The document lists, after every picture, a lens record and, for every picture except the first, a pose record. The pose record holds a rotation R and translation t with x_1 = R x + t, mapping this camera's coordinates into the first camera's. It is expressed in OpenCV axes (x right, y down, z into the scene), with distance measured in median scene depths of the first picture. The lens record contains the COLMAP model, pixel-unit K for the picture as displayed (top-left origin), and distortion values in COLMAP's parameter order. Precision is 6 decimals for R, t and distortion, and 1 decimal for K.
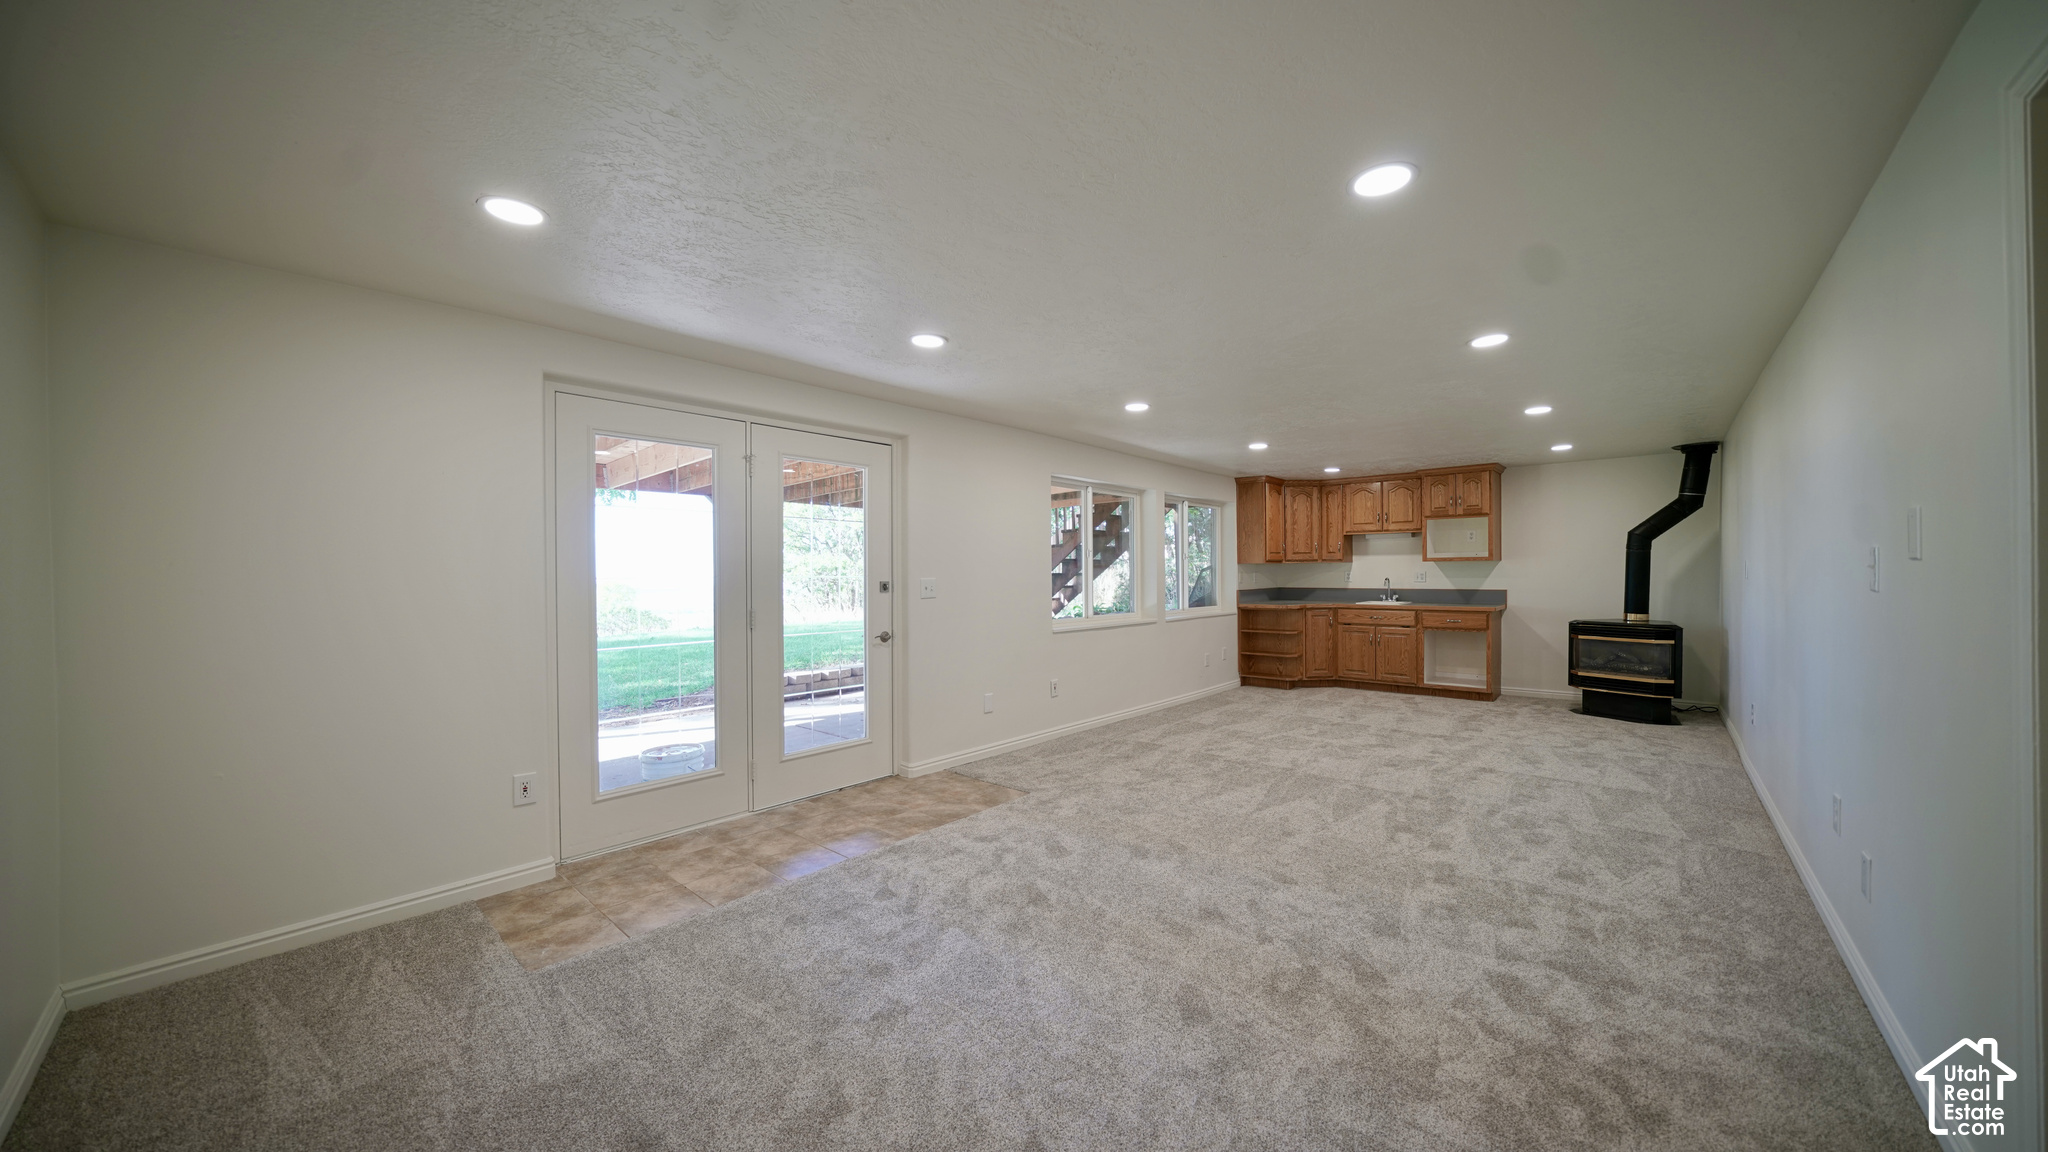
lens RADIAL K [[708.7, 0, 1010.0], [0, 708.7, 576.5], [0, 0, 1]] dist [-0.020286, 0.000023]
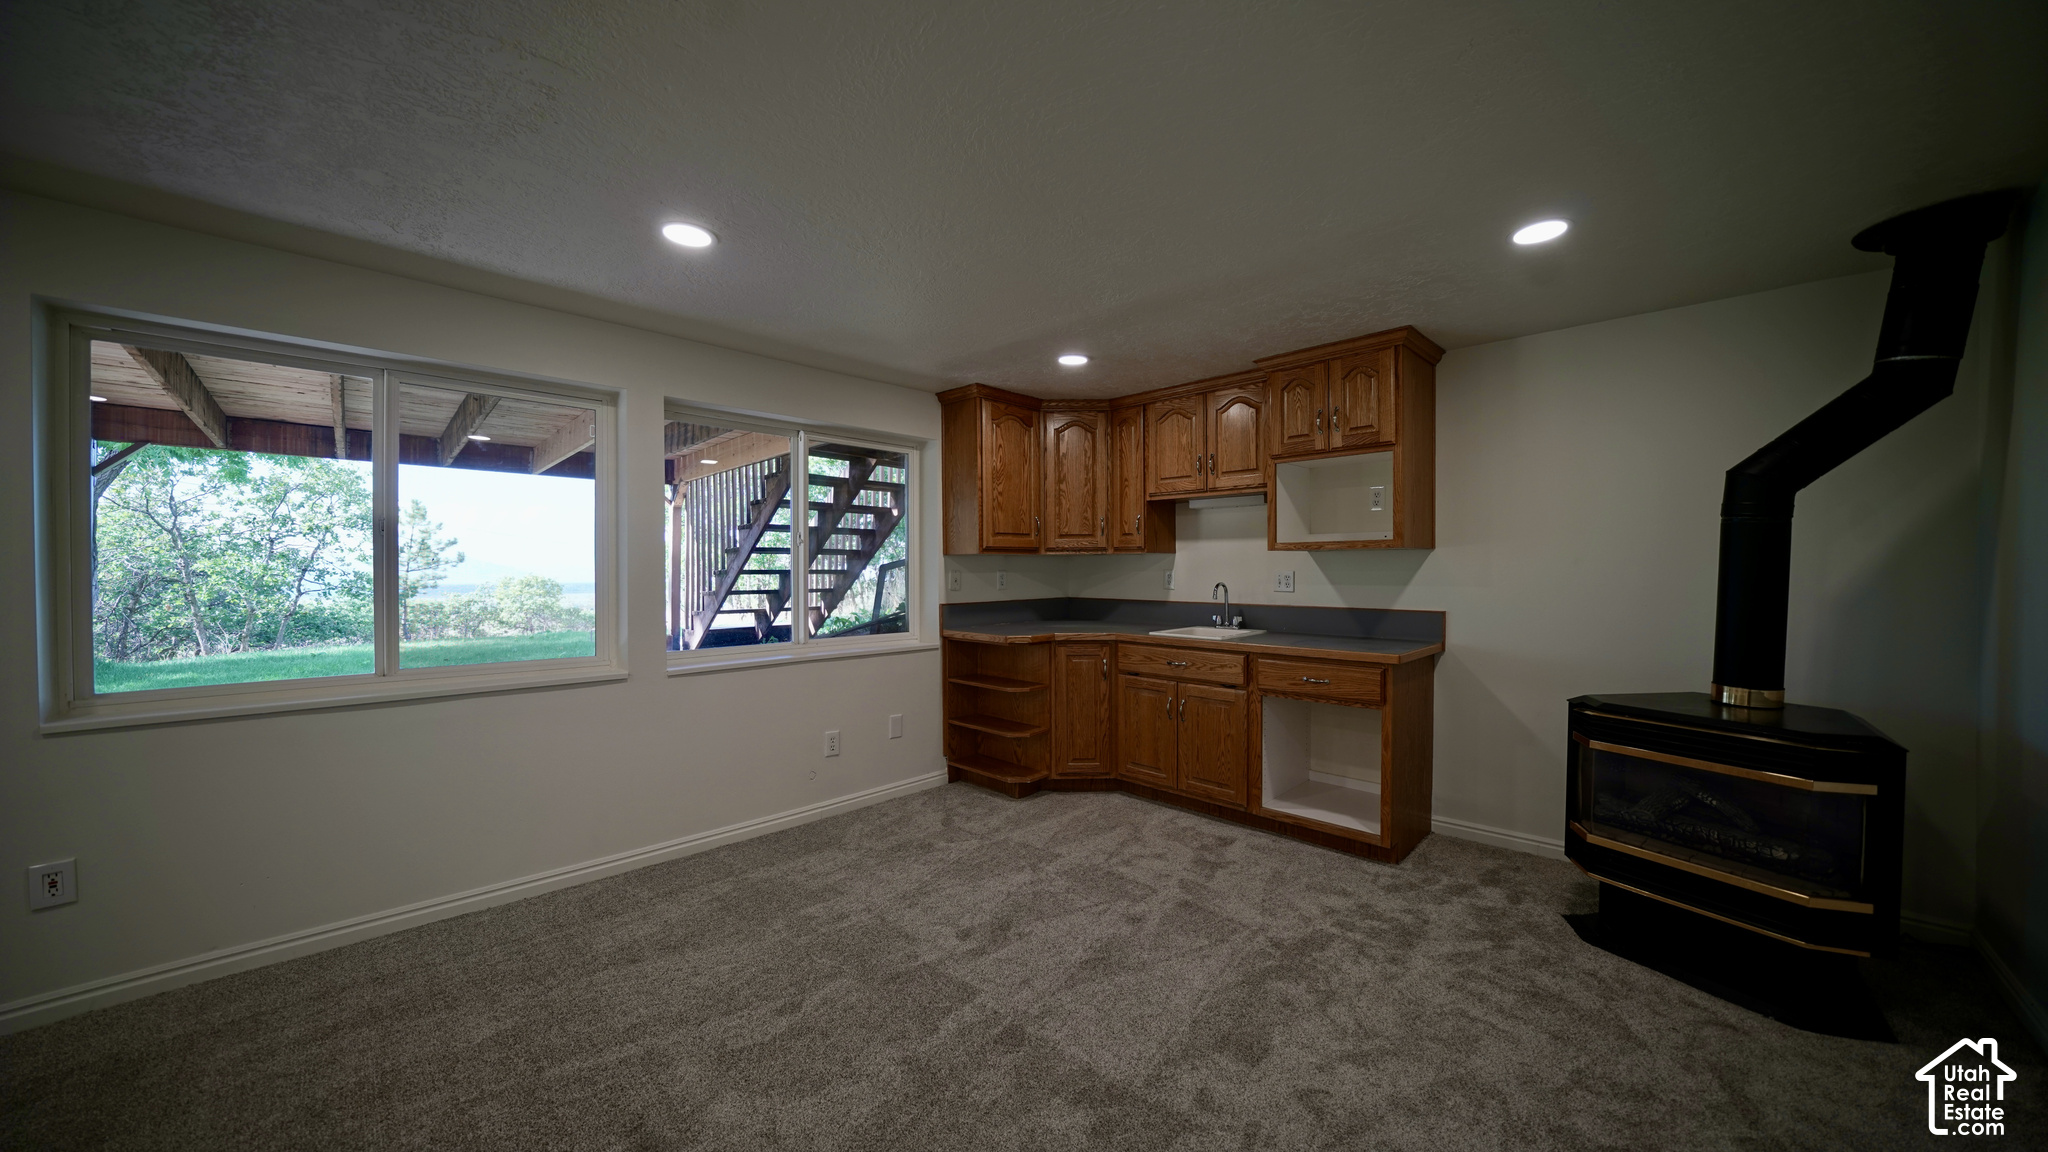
lens RADIAL K [[708.7, 0, 1010.0], [0, 708.7, 576.5], [0, 0, 1]] dist [-0.020286, 0.000023]
pose [[0.998842, 0.005250, -0.047832, 0.425702], [-0.004945, 0.999967, 0.006489, -0.005837], [0.047864, -0.006245, 0.998834, 0.500016]]
